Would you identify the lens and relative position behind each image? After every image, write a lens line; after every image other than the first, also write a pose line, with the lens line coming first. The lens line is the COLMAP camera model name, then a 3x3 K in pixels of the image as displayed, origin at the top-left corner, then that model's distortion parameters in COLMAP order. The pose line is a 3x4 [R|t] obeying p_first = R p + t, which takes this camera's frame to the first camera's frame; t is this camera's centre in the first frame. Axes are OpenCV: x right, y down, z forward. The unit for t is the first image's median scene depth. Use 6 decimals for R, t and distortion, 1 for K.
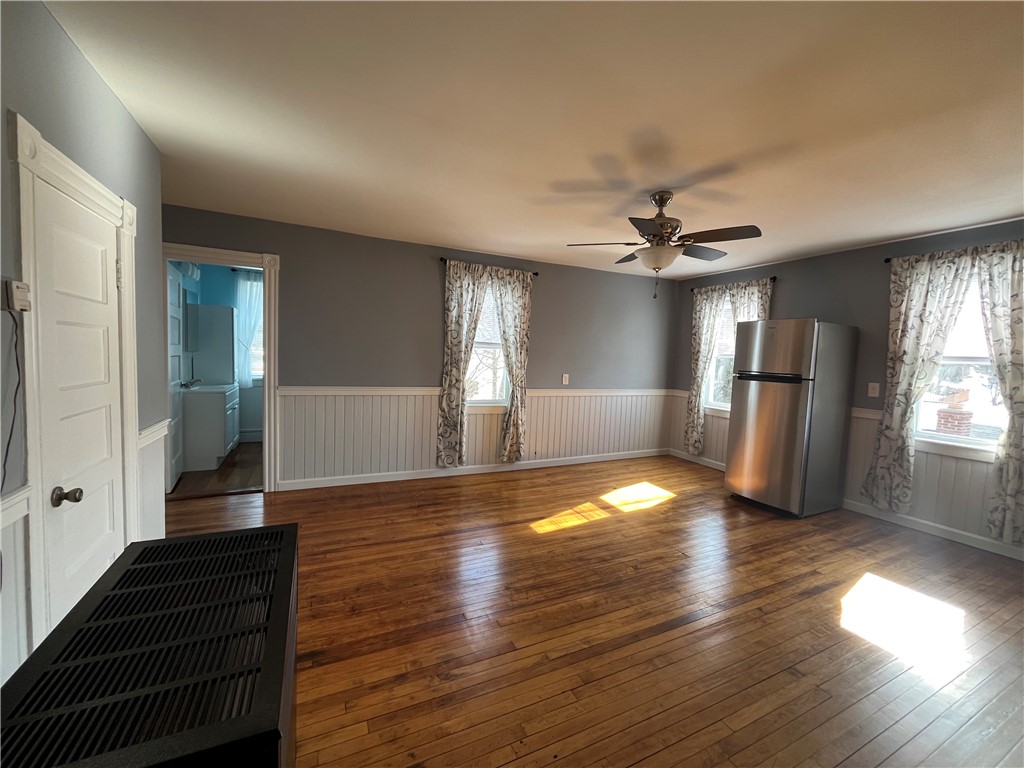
lens RADIAL K [[412.0, 0, 512.0], [0, 412.0, 384.0], [0, 0, 1]] dist [-0.001710, -0.000413]
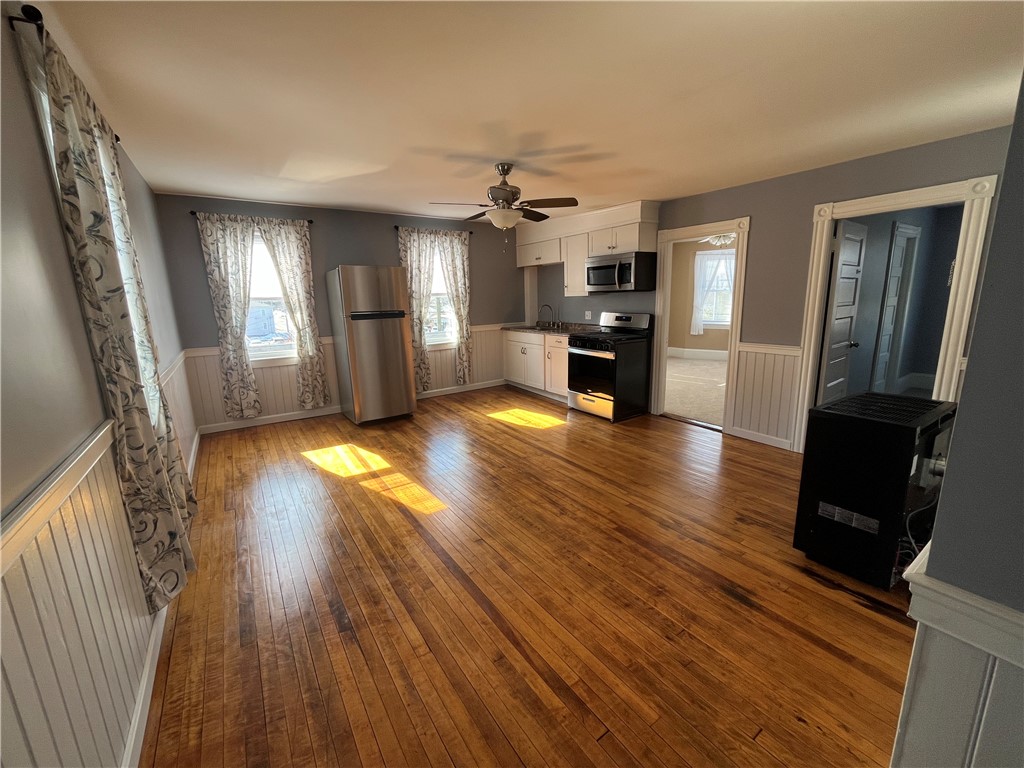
lens RADIAL K [[412.0, 0, 512.0], [0, 412.0, 384.0], [0, 0, 1]] dist [-0.001710, -0.000413]
pose [[-0.151083, -0.238142, 0.959407, -0.705971], [0.089260, 0.963297, 0.253163, -0.103068], [-0.984483, 0.123885, -0.124282, 0.882343]]
